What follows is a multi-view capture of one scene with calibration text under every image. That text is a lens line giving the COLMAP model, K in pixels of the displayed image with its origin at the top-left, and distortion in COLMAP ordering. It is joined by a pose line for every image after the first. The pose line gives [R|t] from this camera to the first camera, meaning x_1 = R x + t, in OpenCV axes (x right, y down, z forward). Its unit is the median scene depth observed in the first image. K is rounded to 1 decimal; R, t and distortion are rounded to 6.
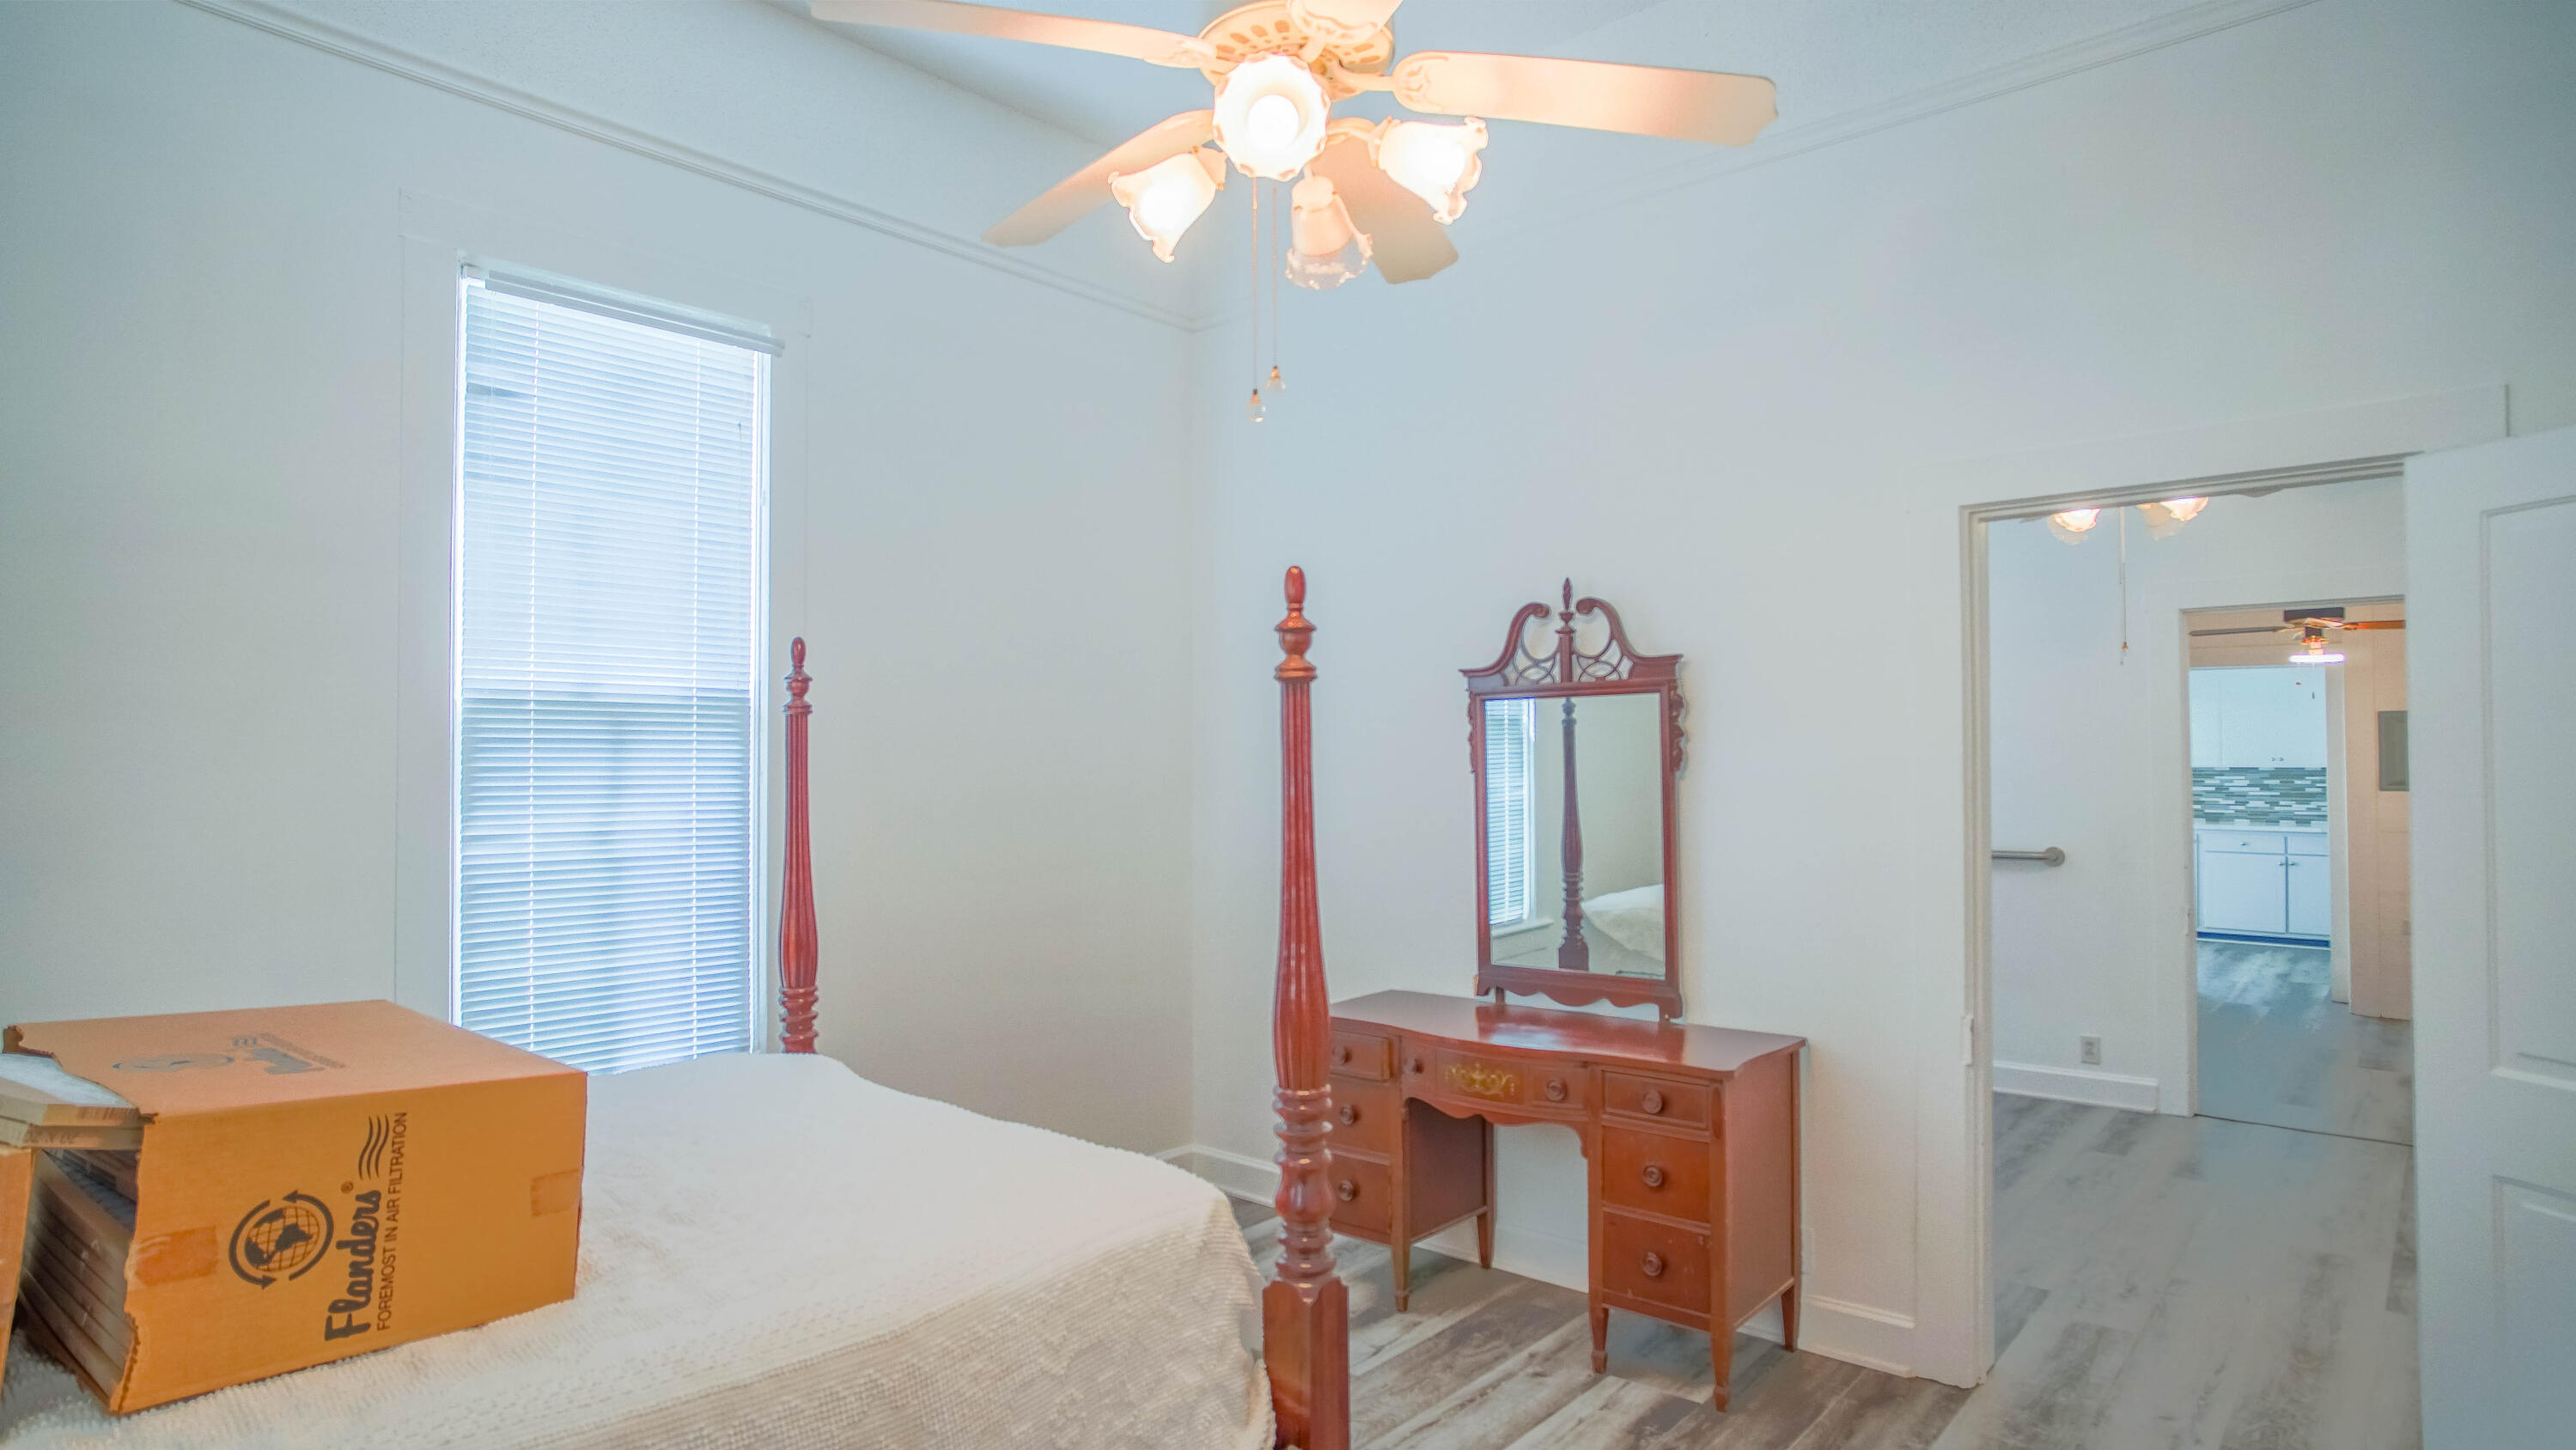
lens RADIAL K [[1368.5, 0, 1288.0], [0, 1368.5, 725.0], [0, 0, 1]] dist [0.001817, 0.000383]
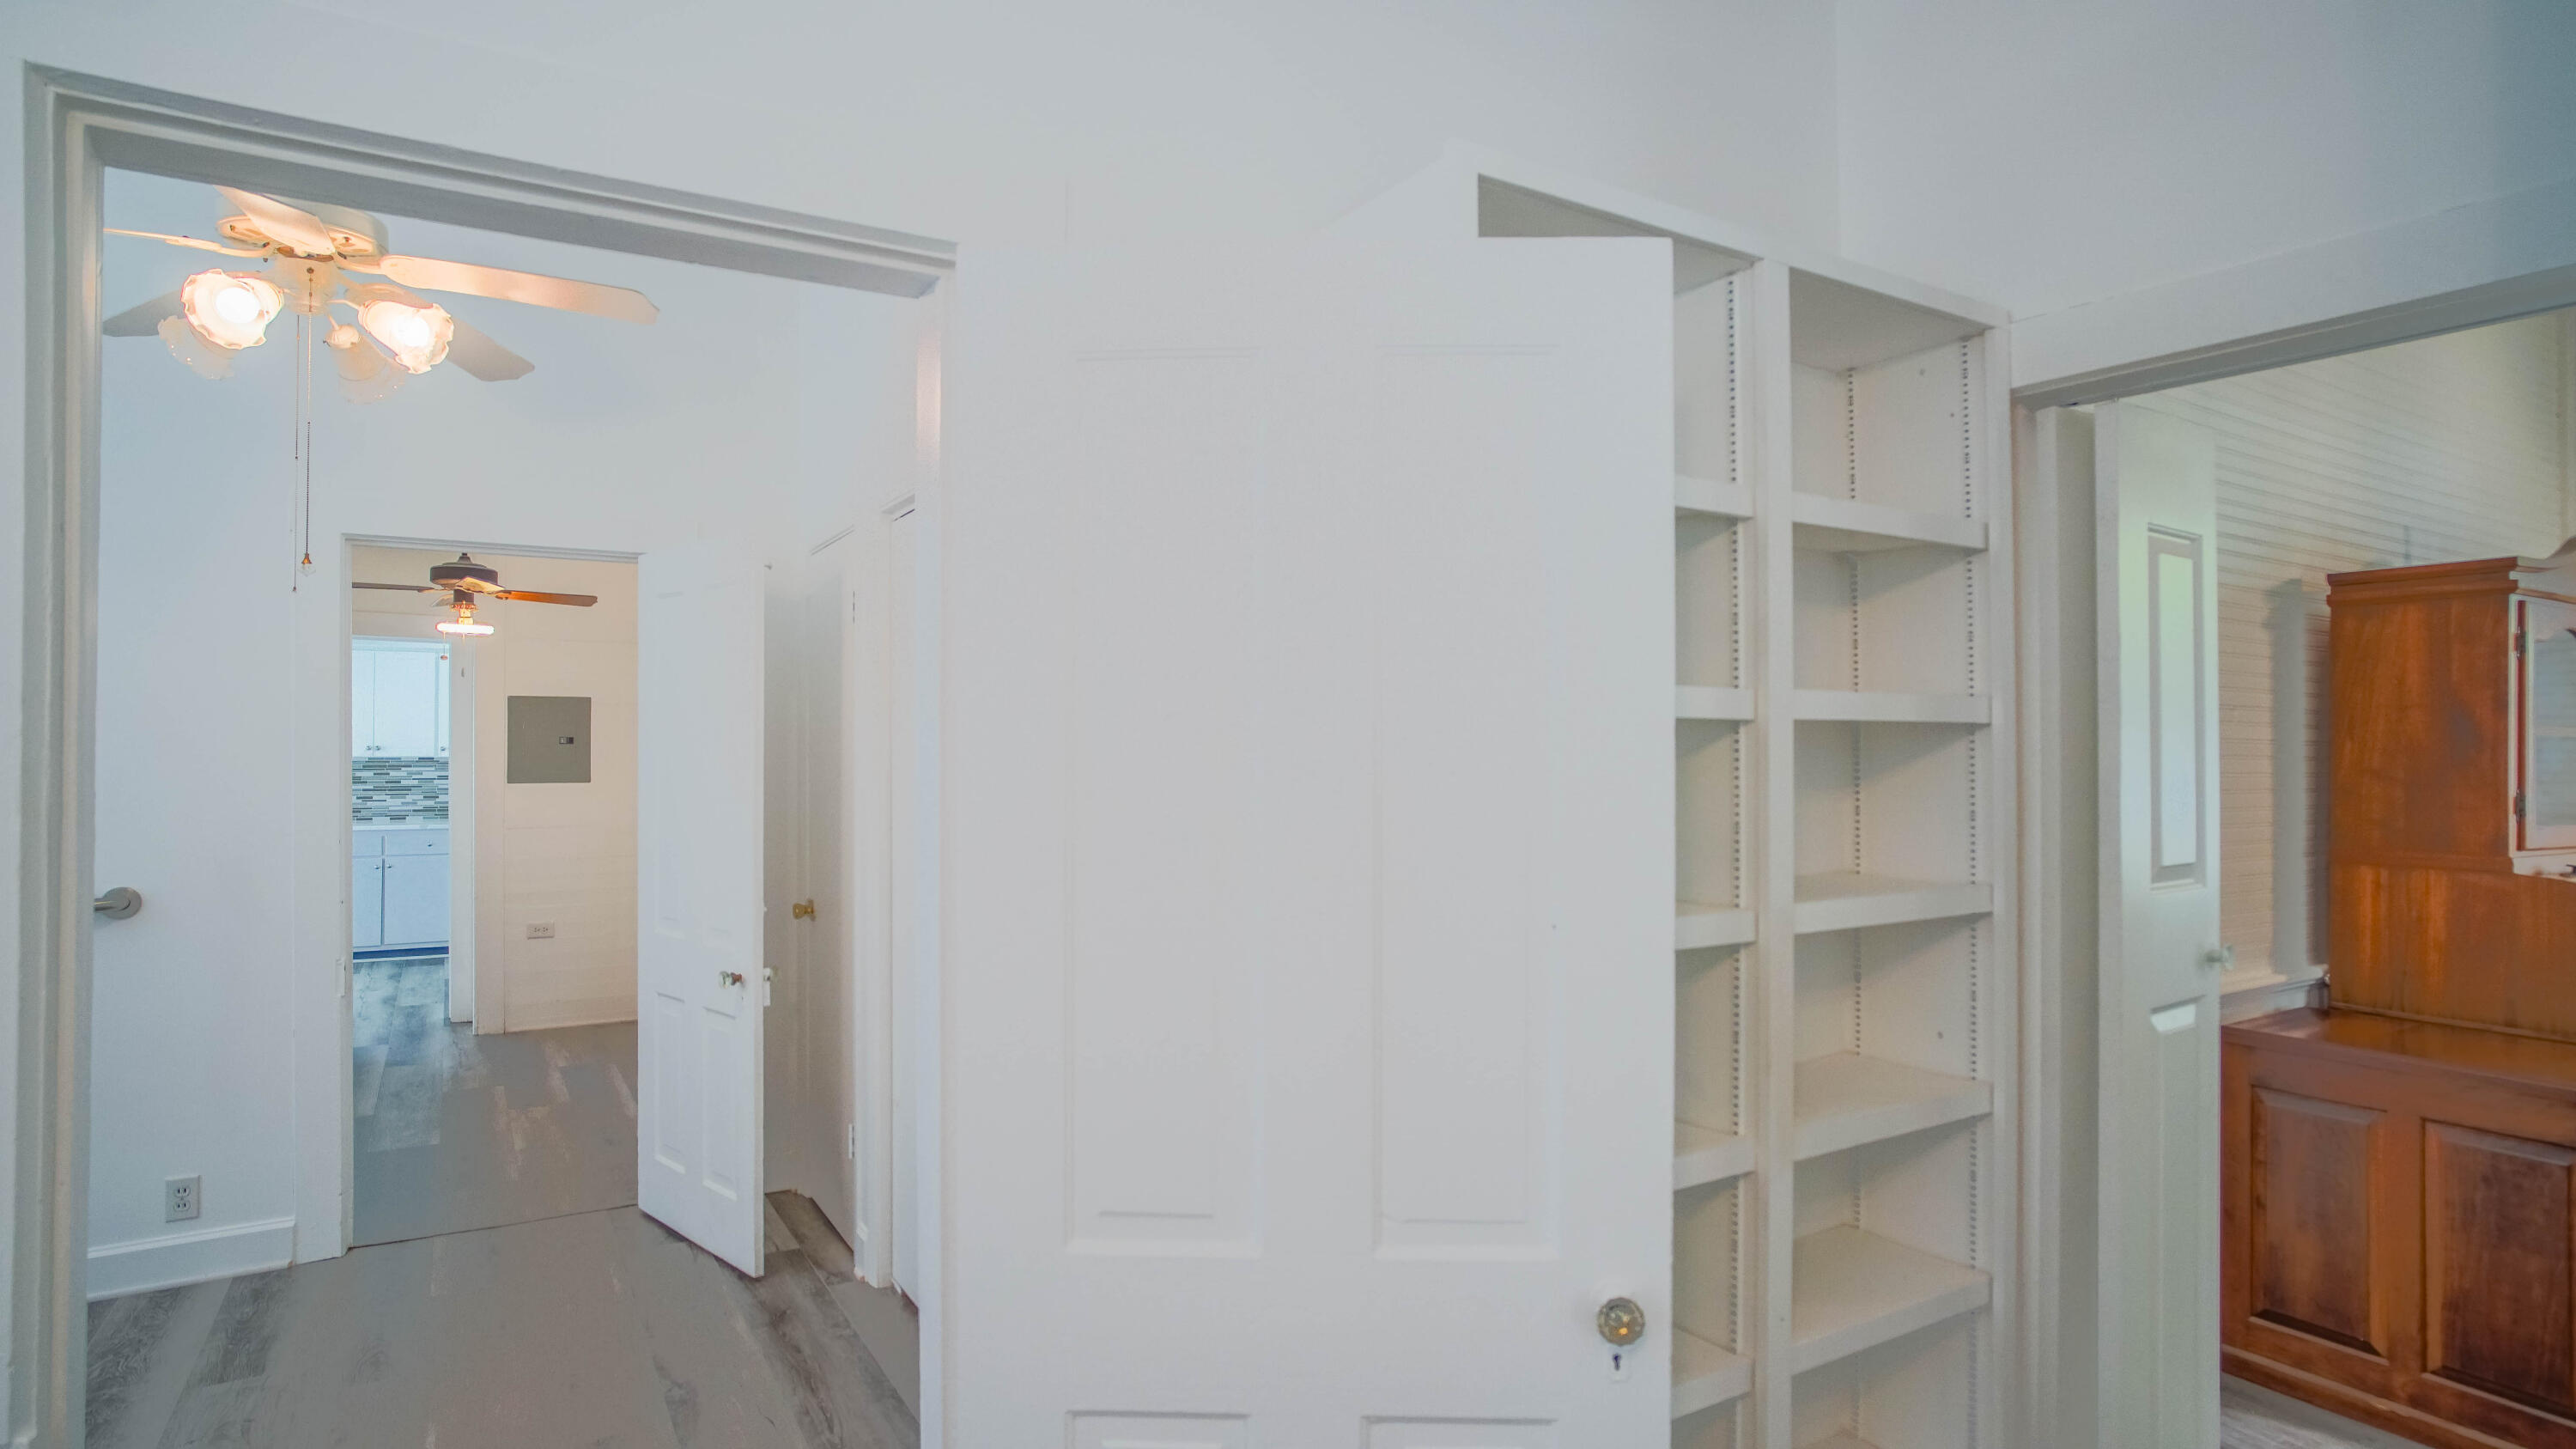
lens RADIAL K [[1368.6, 0, 1288.0], [0, 1368.6, 724.5], [0, 0, 1]] dist [-0.053833, 0.037900]
pose [[0.304320, 0.011180, 0.952504, 0.116552], [-0.018369, 0.999814, -0.005866, 0.005895], [-0.952393, -0.015712, 0.304469, 0.265146]]
